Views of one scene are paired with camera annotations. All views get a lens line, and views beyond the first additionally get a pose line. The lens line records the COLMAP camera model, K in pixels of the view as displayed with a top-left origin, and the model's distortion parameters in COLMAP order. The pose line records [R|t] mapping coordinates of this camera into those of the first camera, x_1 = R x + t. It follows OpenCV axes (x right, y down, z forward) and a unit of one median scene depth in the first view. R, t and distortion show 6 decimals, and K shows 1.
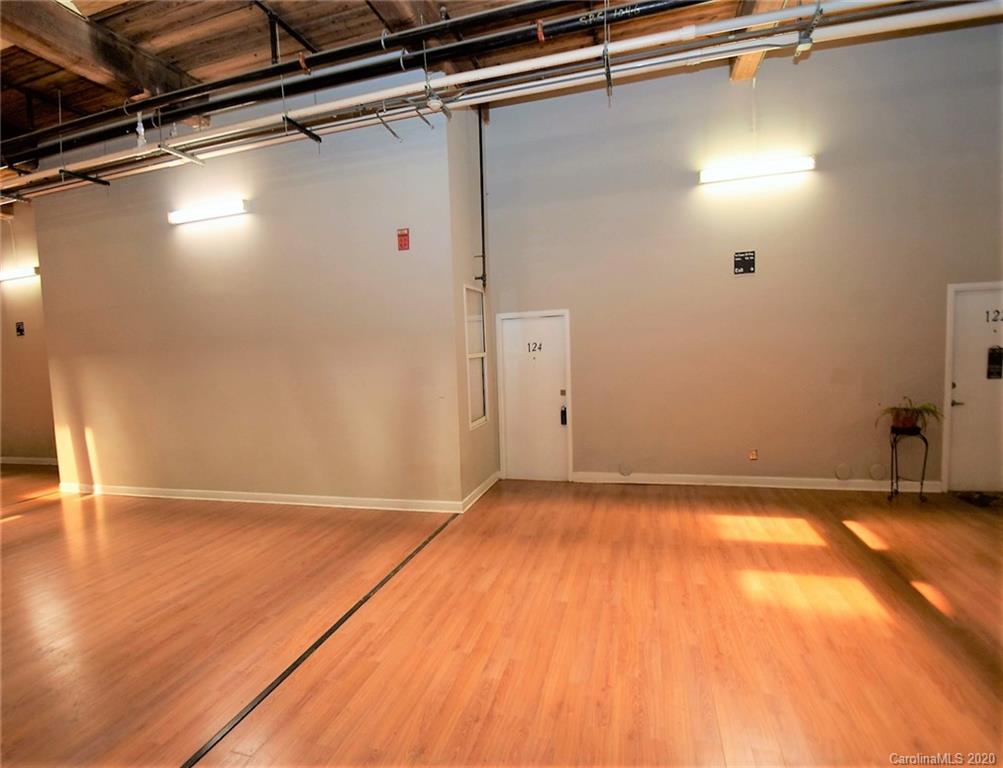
lens RADIAL K [[529.8, 0, 501.5], [0, 529.8, 384.0], [0, 0, 1]] dist [-0.000799, -0.000283]
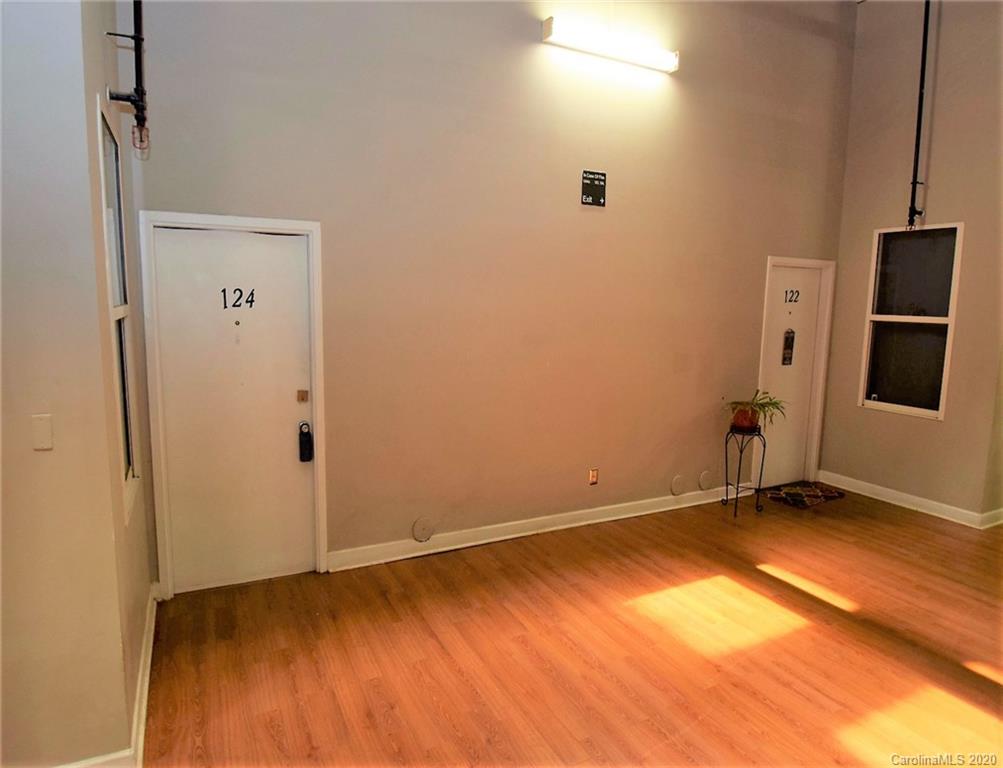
lens RADIAL K [[605.6, 0, 501.5], [0, 605.6, 384.0], [0, 0, 1]] dist [-0.004544, -0.000649]
pose [[0.742456, -0.030784, 0.669187, -0.155492], [-0.004396, 0.998698, 0.050820, -0.030338], [-0.669881, -0.040674, 0.741354, 0.600179]]
